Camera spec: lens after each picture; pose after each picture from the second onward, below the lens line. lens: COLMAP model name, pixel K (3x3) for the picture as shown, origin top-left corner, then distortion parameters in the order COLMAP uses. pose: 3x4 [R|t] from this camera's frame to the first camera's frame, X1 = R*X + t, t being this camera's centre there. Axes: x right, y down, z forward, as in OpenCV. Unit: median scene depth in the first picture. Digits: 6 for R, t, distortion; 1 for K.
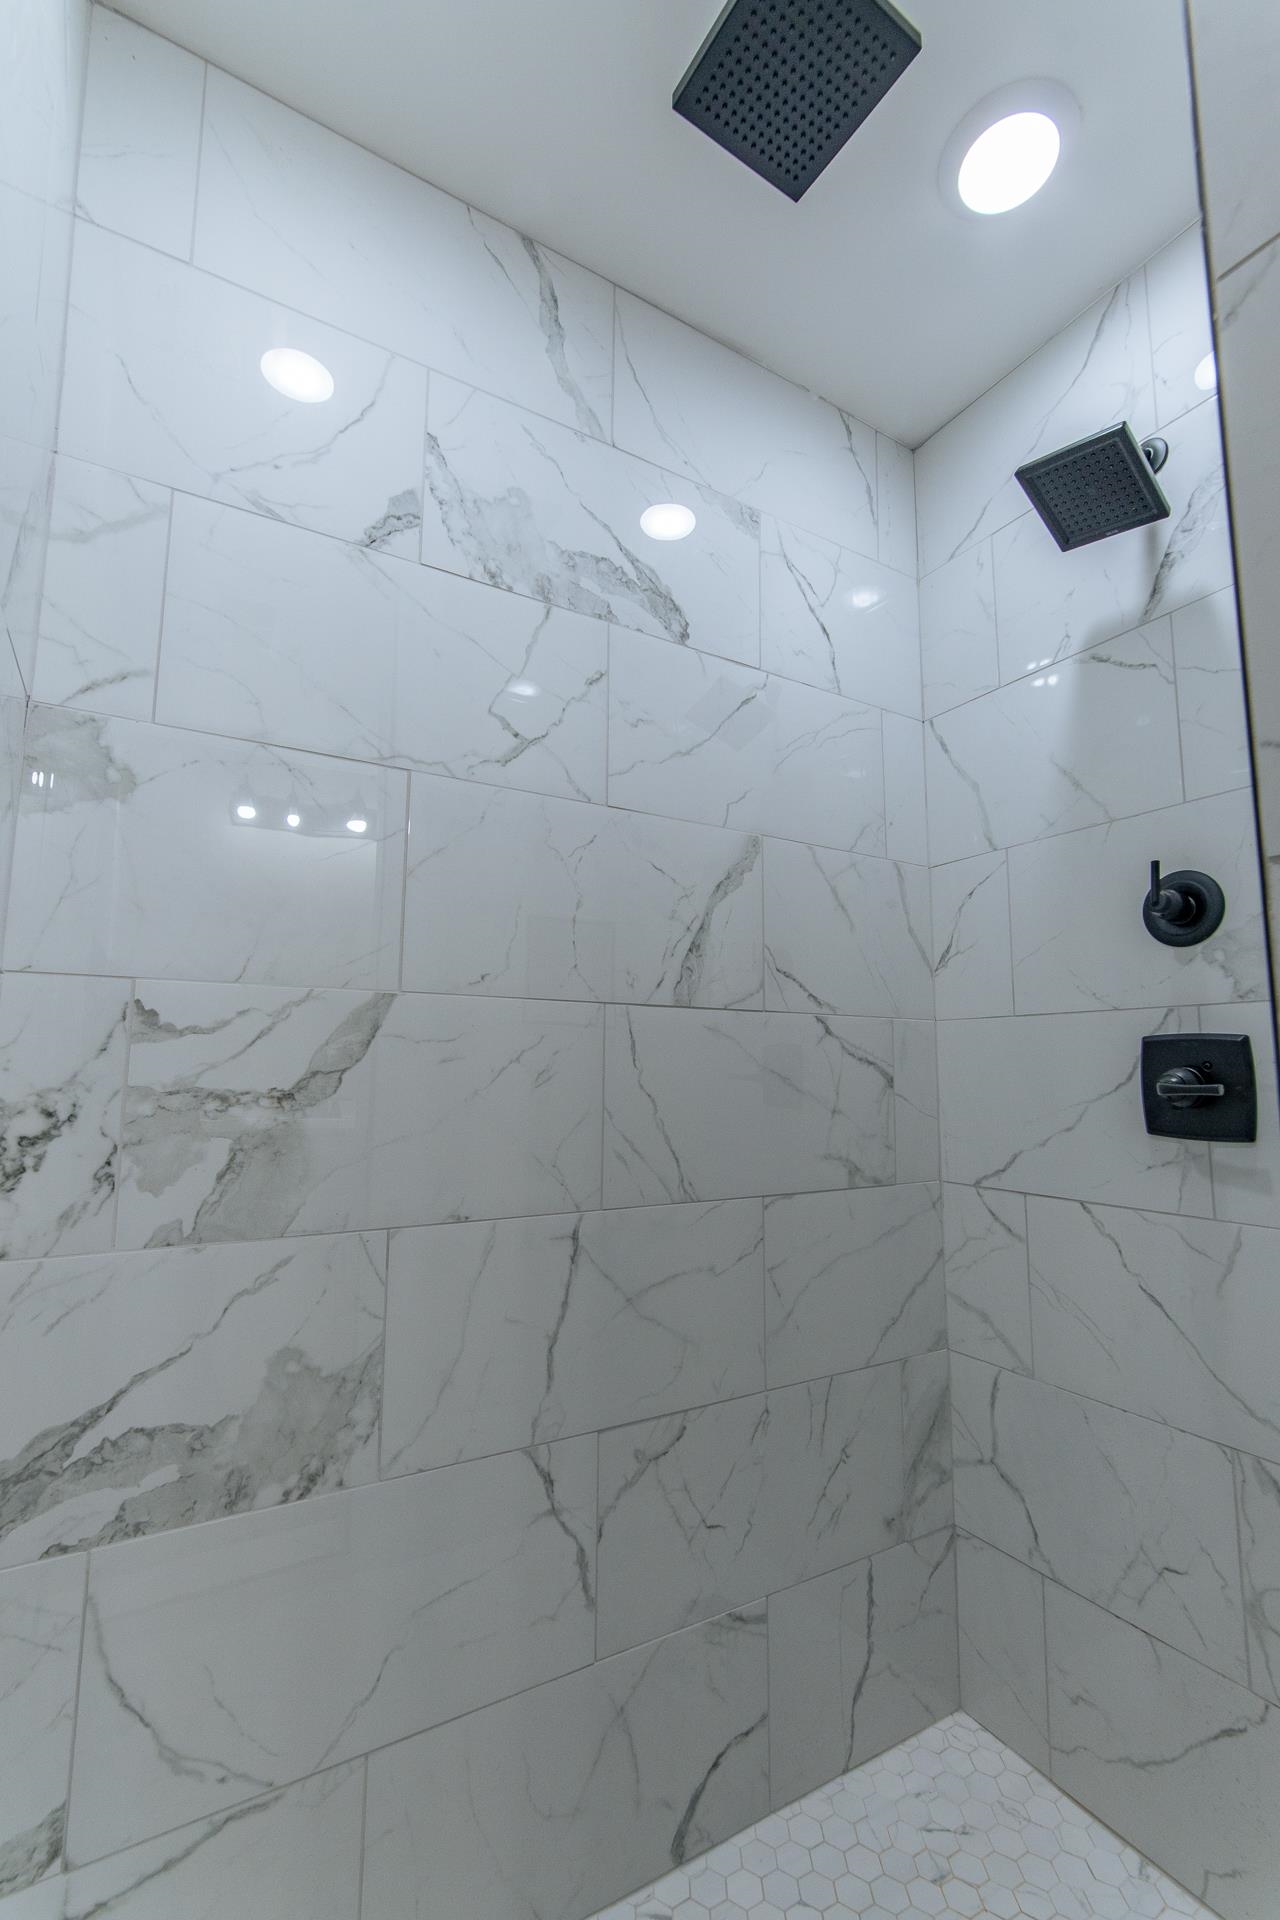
lens RADIAL K [[850.4, 0, 639.3], [0, 850.4, 966.0], [0, 0, 1]] dist [-0.002554, 0.002743]
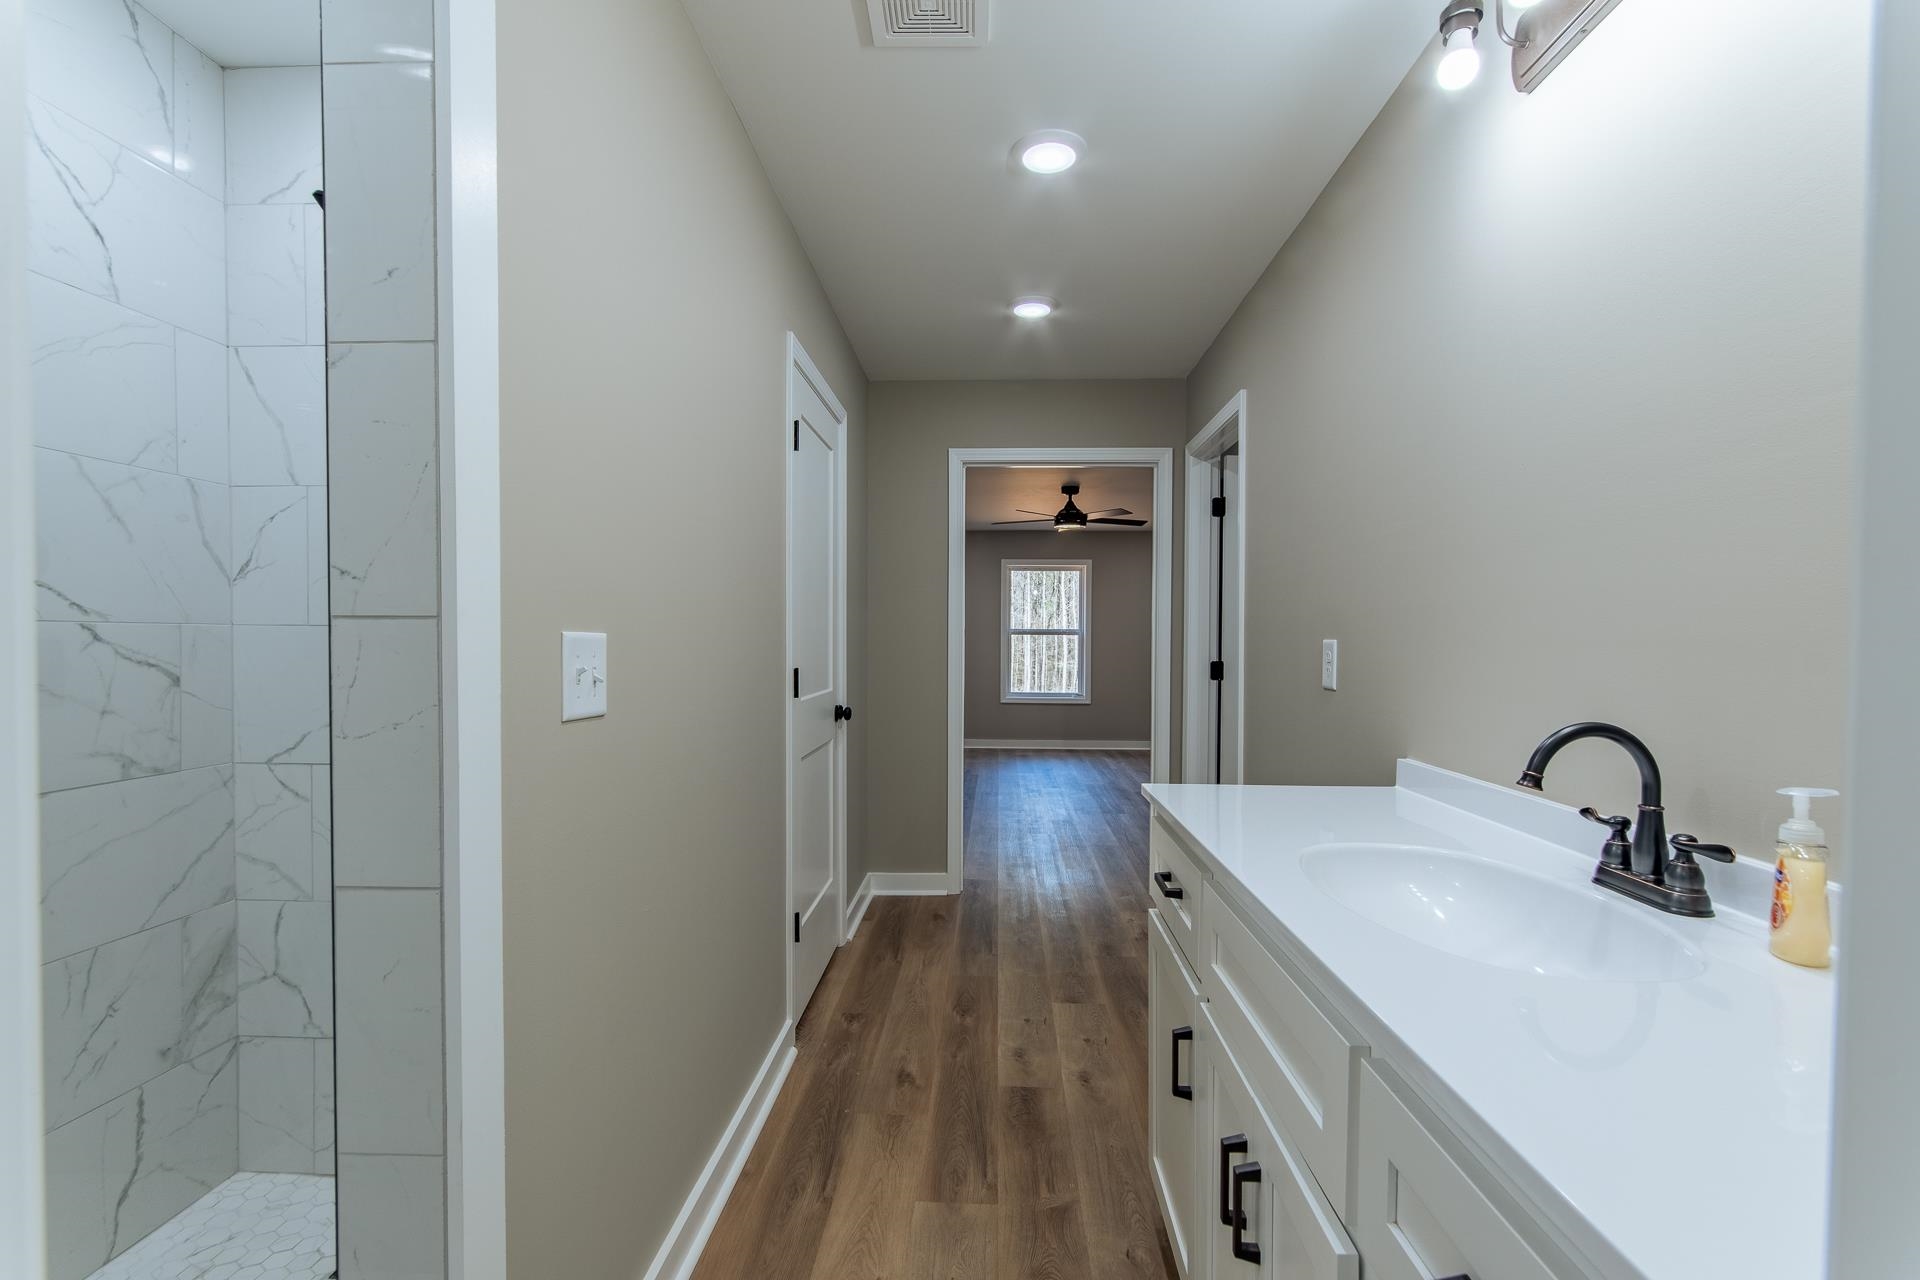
lens RADIAL K [[850.4, 0, 969.2], [0, 850.4, 654.1], [0, 0, 1]] dist [-0.002554, 0.002743]
pose [[0.542014, -0.019880, 0.840134, -0.081019], [-0.104580, 0.990353, 0.090904, -0.115933], [-0.833837, -0.137132, 0.534706, -0.485332]]
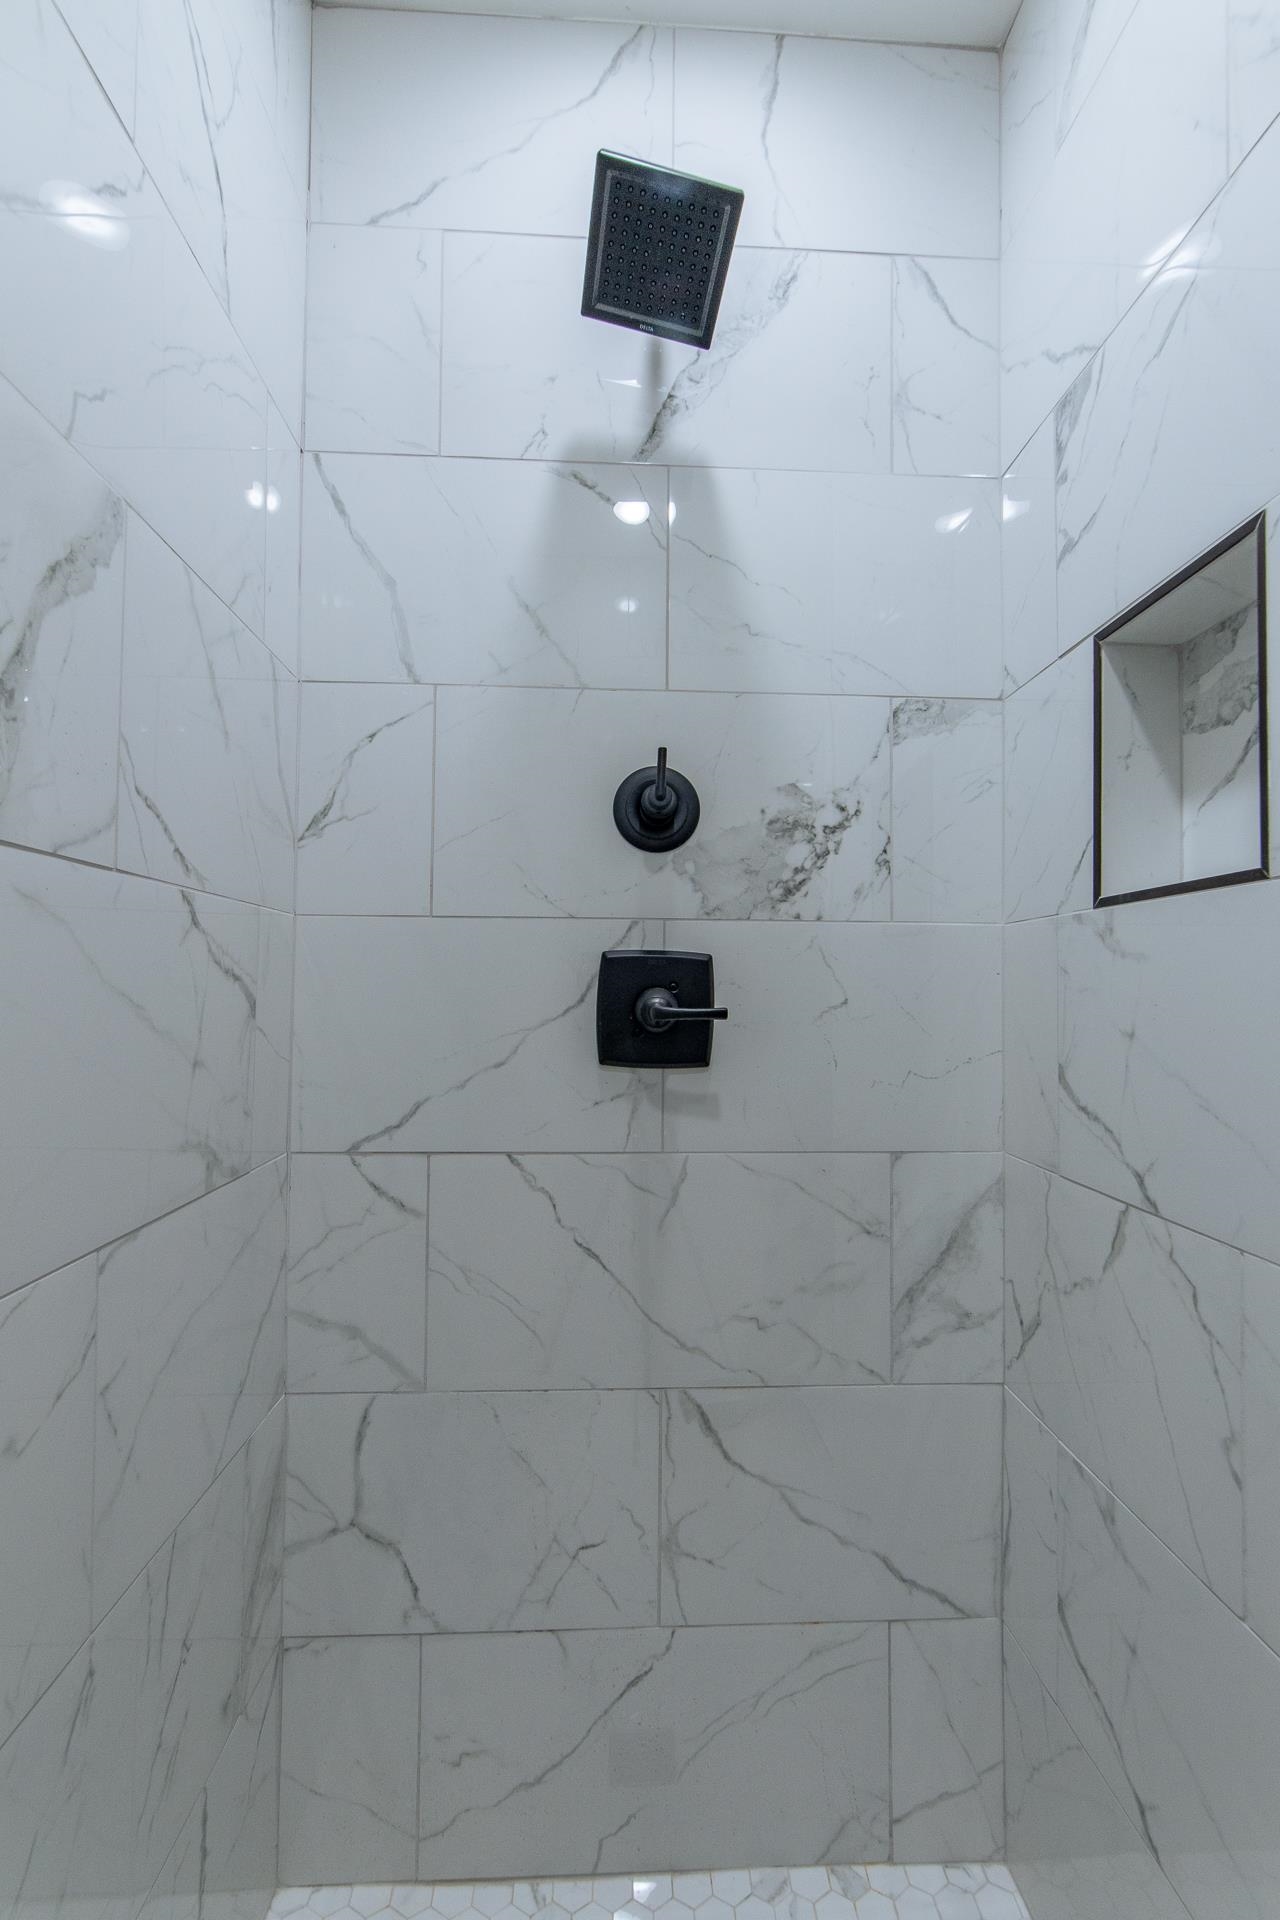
lens RADIAL K [[898.4, 0, 660.1], [0, 898.4, 963.7], [0, 0, 1]] dist [-0.004477, 0.002160]
pose [[0.456832, 0.023880, 0.889232, -0.160820], [-0.114477, 0.992906, 0.032147, 0.053076], [-0.882156, -0.116483, 0.456325, 0.479526]]
